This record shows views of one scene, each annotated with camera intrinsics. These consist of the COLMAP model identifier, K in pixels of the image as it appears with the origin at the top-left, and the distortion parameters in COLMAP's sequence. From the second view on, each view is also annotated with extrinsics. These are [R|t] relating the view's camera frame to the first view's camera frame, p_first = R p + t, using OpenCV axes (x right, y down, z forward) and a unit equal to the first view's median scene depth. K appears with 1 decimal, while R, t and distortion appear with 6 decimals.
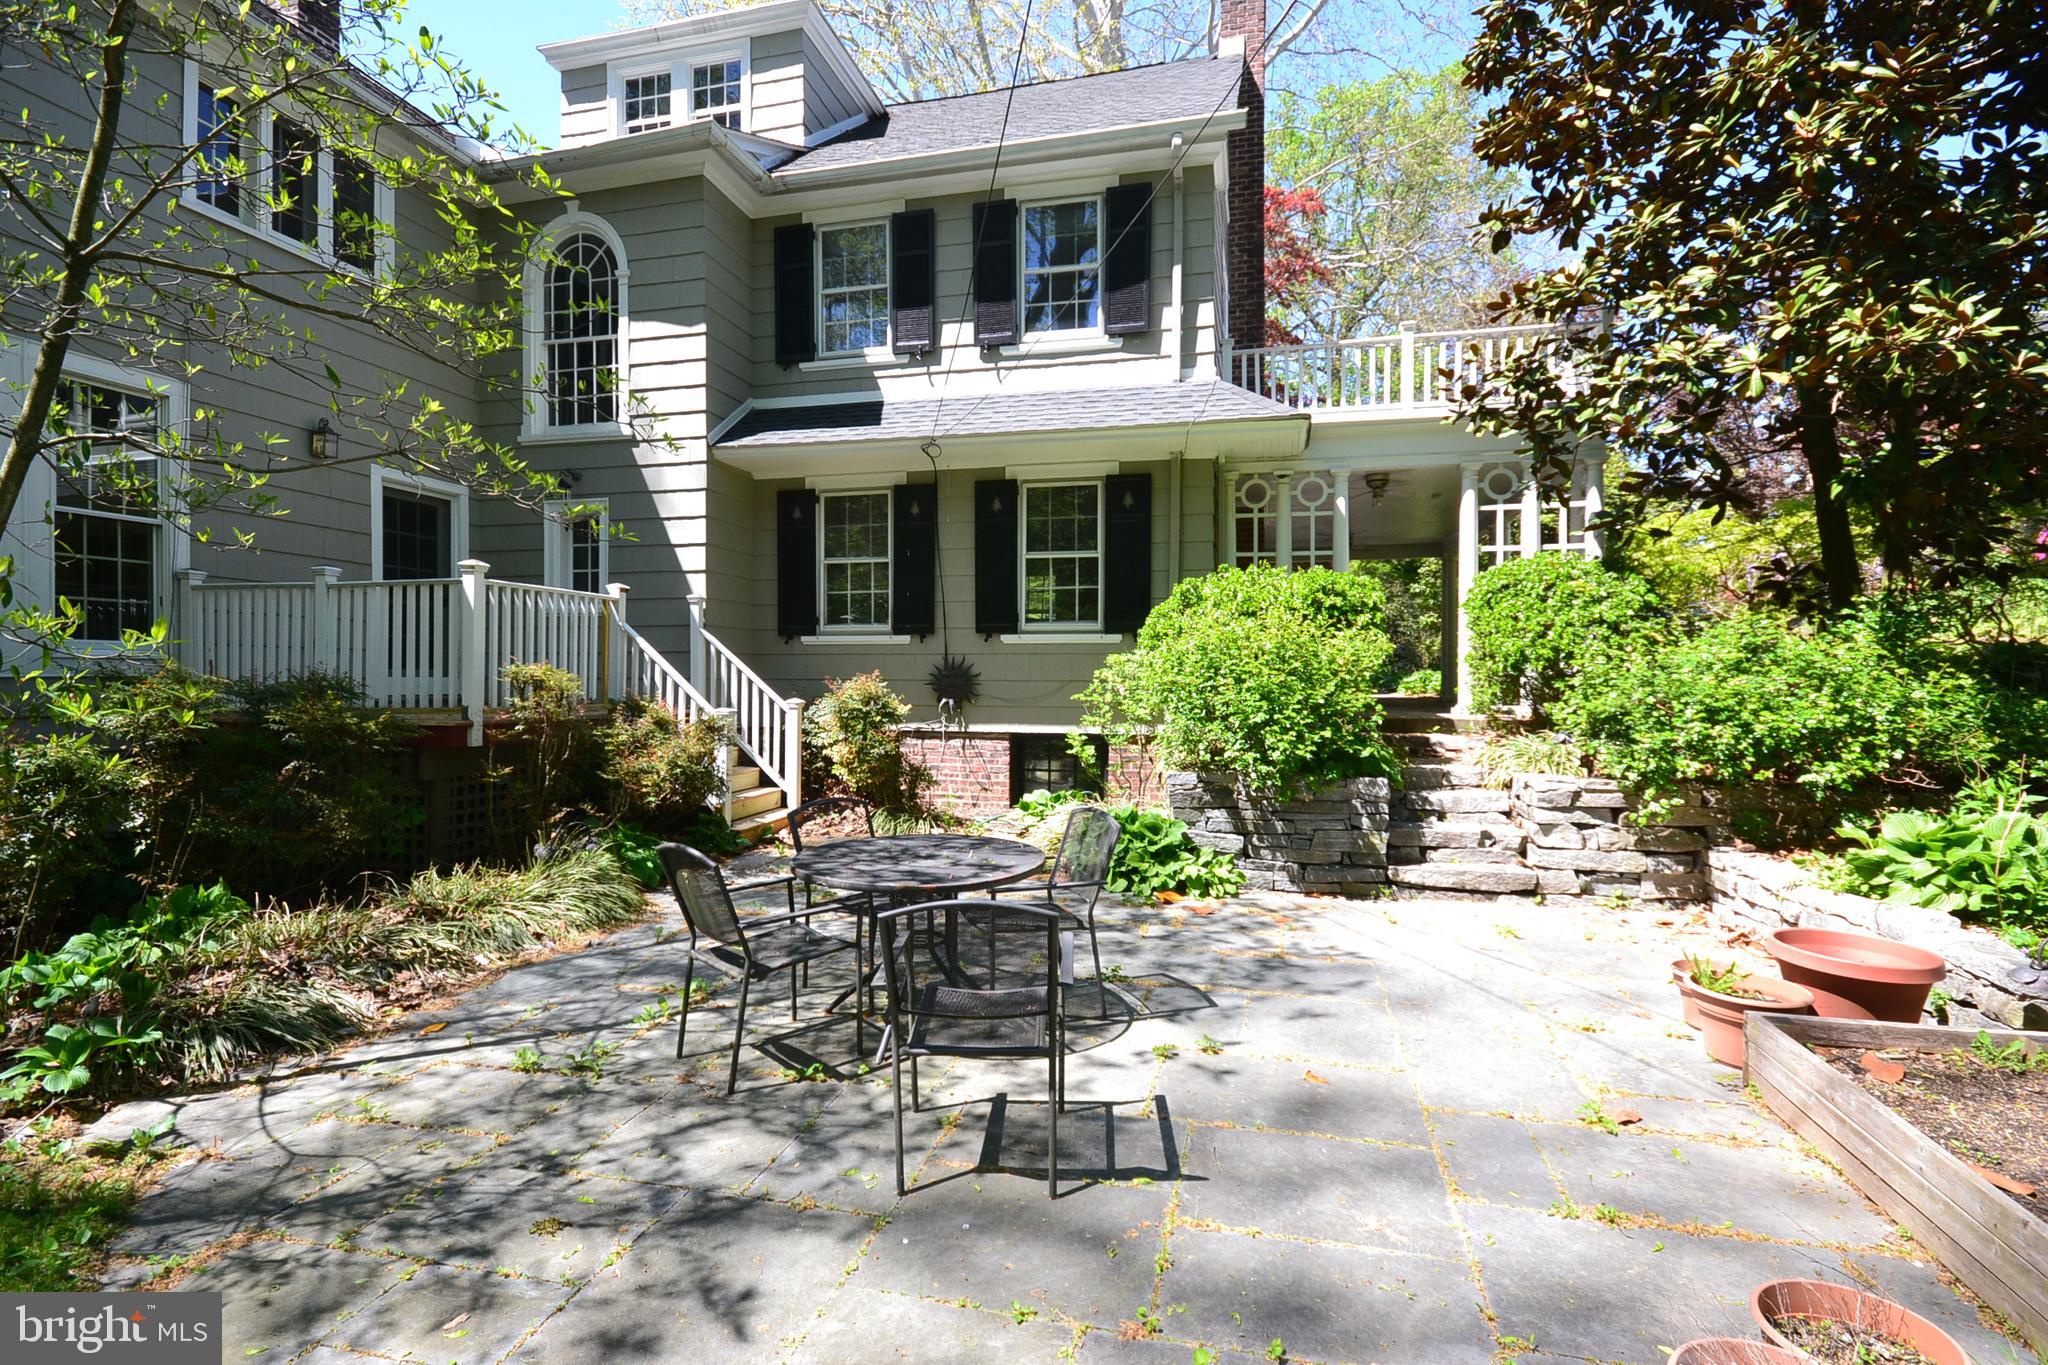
lens RADIAL K [[976.5, 0, 1024.0], [0, 976.5, 682.5], [0, 0, 1]] dist [0.015600, -0.010740]
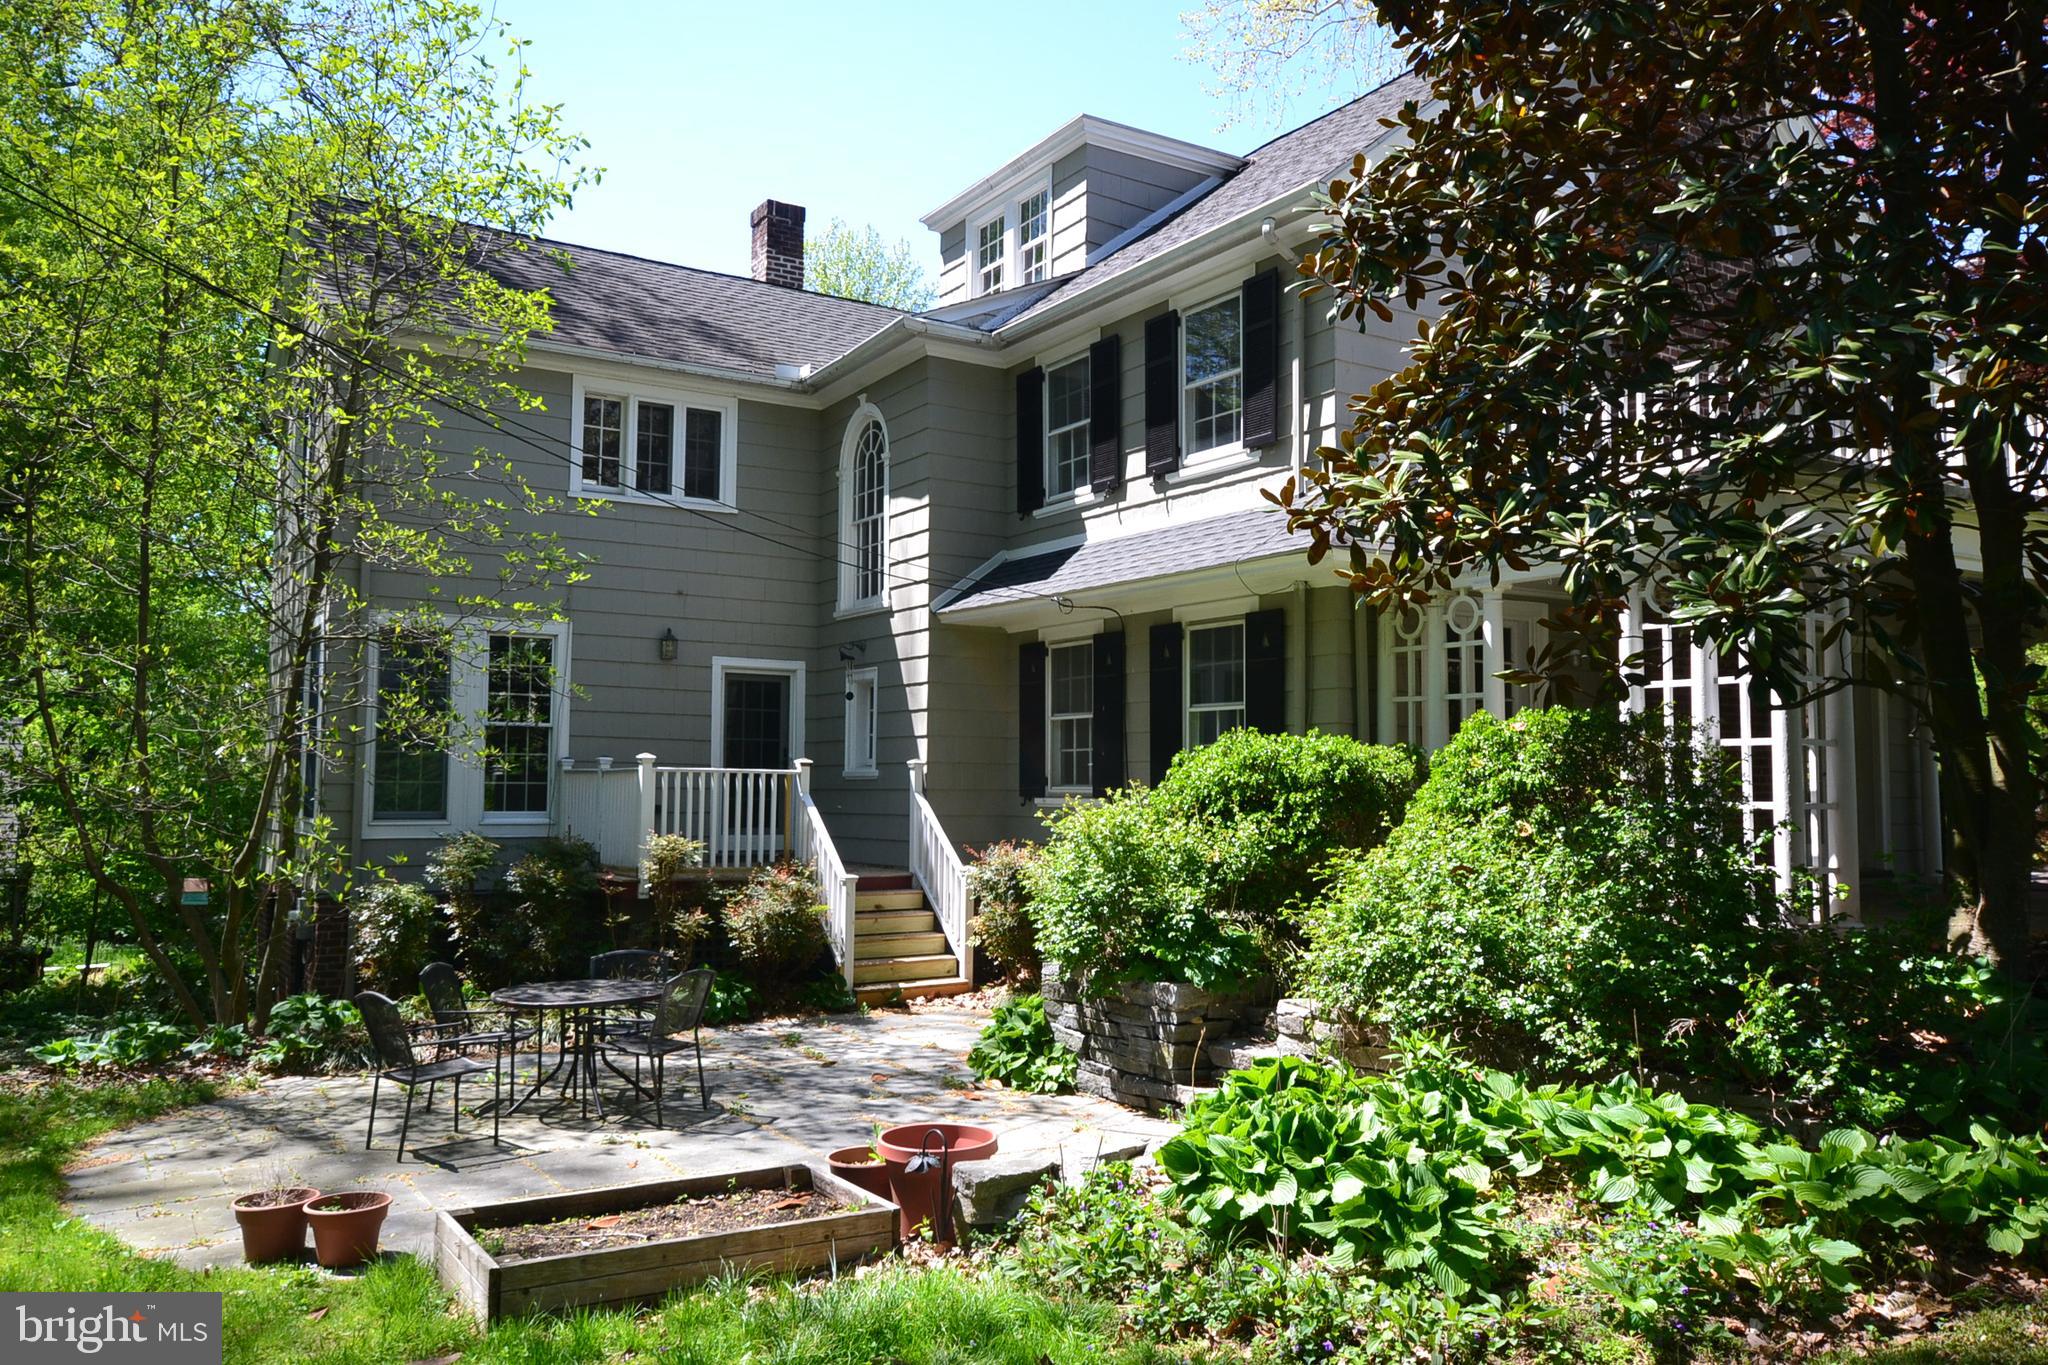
lens RADIAL K [[1599.6, 0, 1024.0], [0, 1599.6, 682.5], [0, 0, 1]] dist [0.020642, 0.004274]
pose [[0.714533, -0.044283, -0.698198, 0.965165], [-0.010141, 0.997234, -0.073627, -0.051124], [0.699528, 0.059689, 0.712108, -0.121711]]
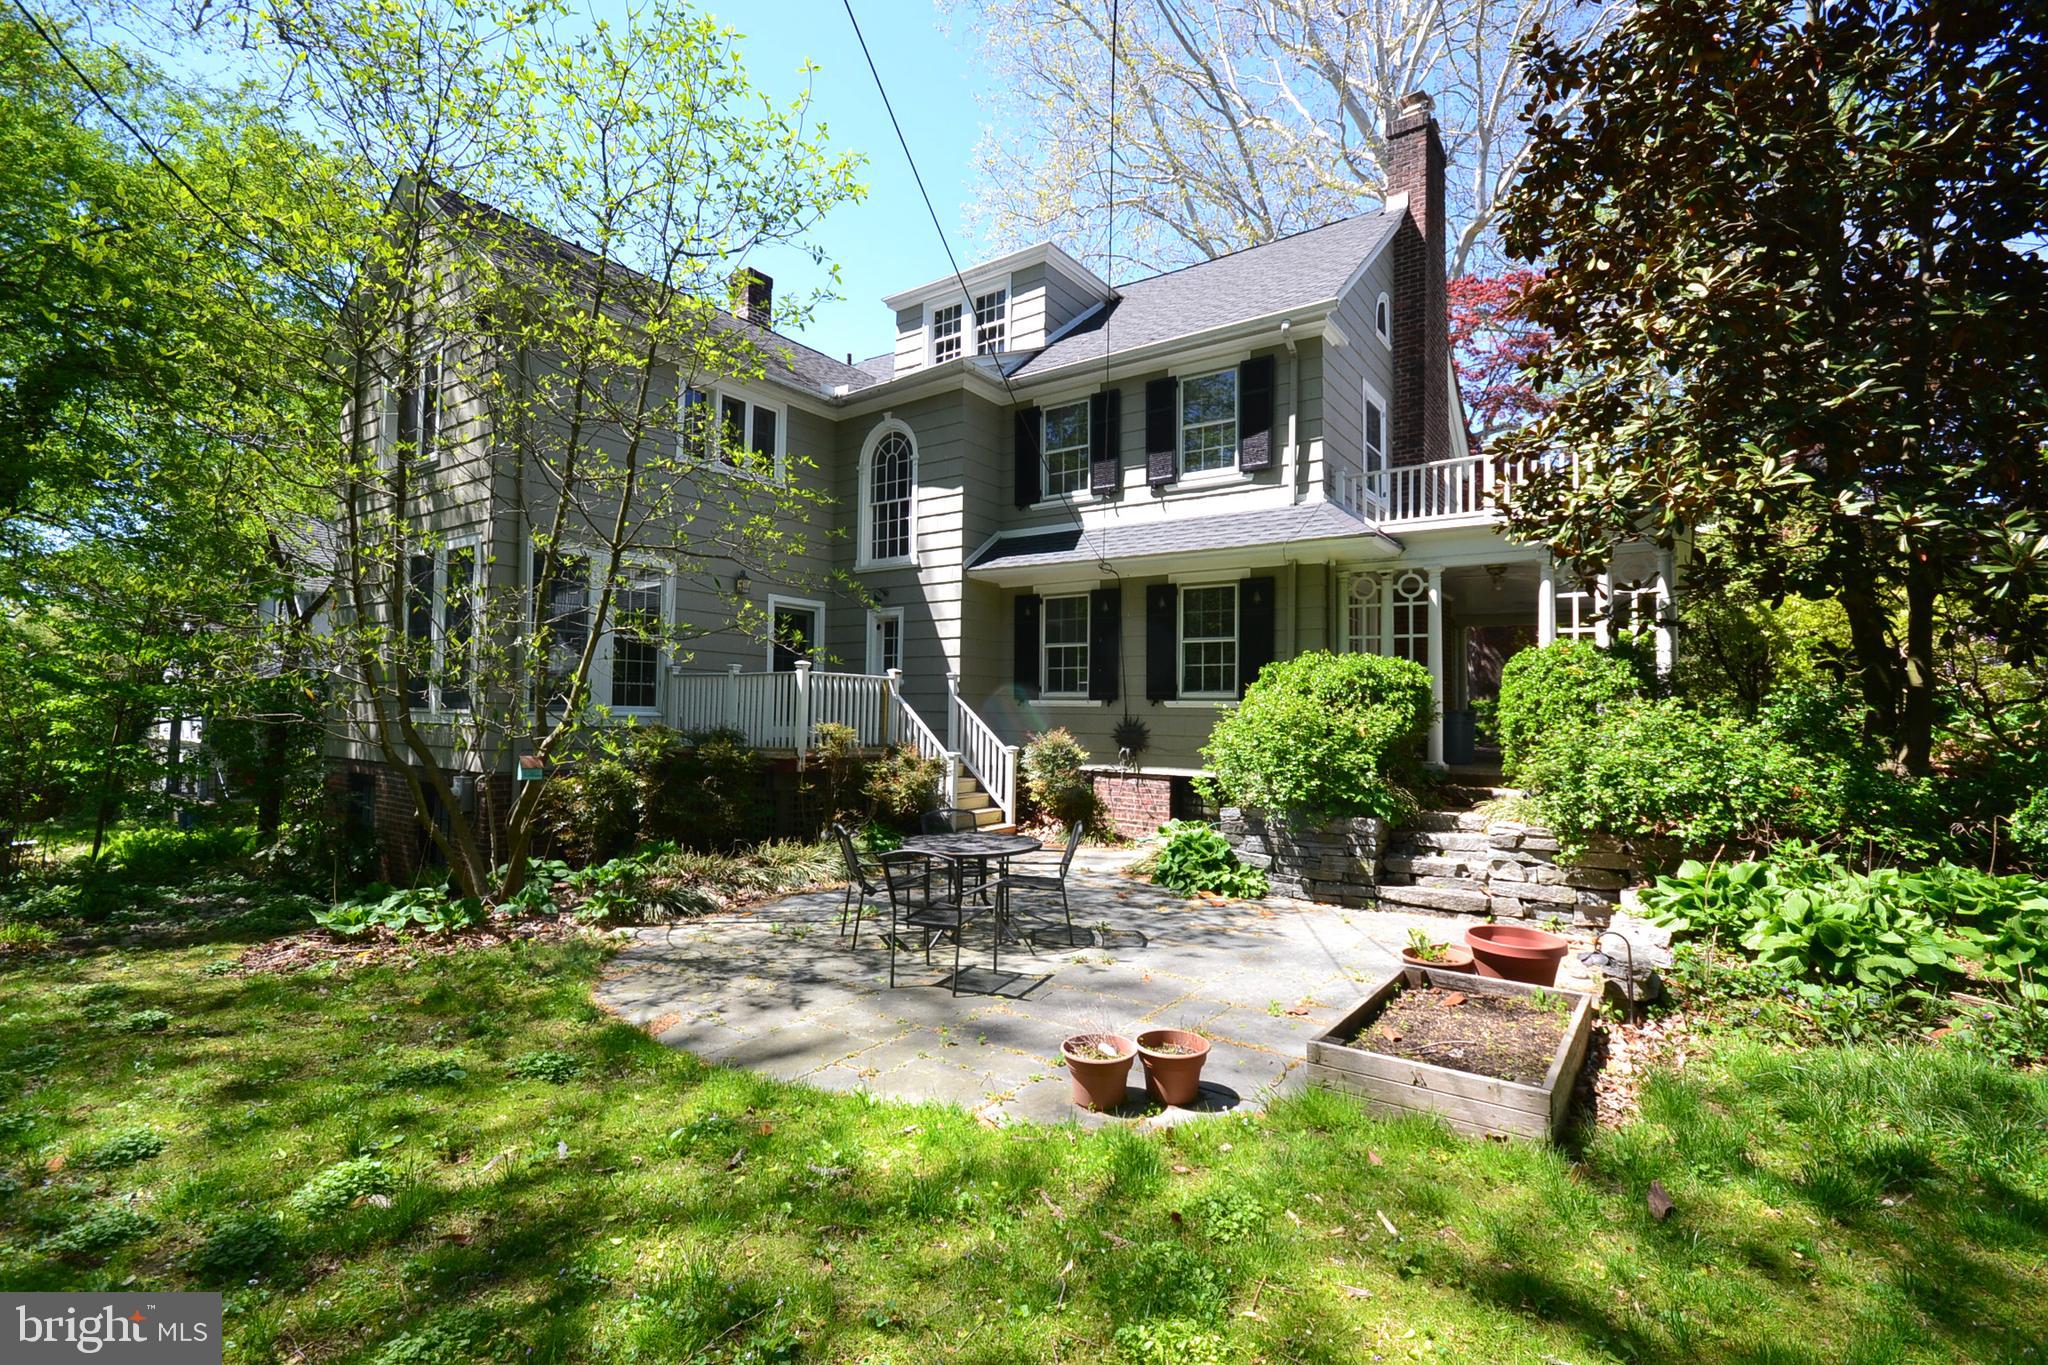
lens RADIAL K [[935.6, 0, 1024.0], [0, 935.6, 682.5], [0, 0, 1]] dist [-0.002402, -0.000269]
pose [[0.929866, -0.000859, -0.367898, 0.290386], [-0.015052, 0.999071, -0.040377, -0.021271], [0.367591, 0.043083, 0.928989, -0.267390]]
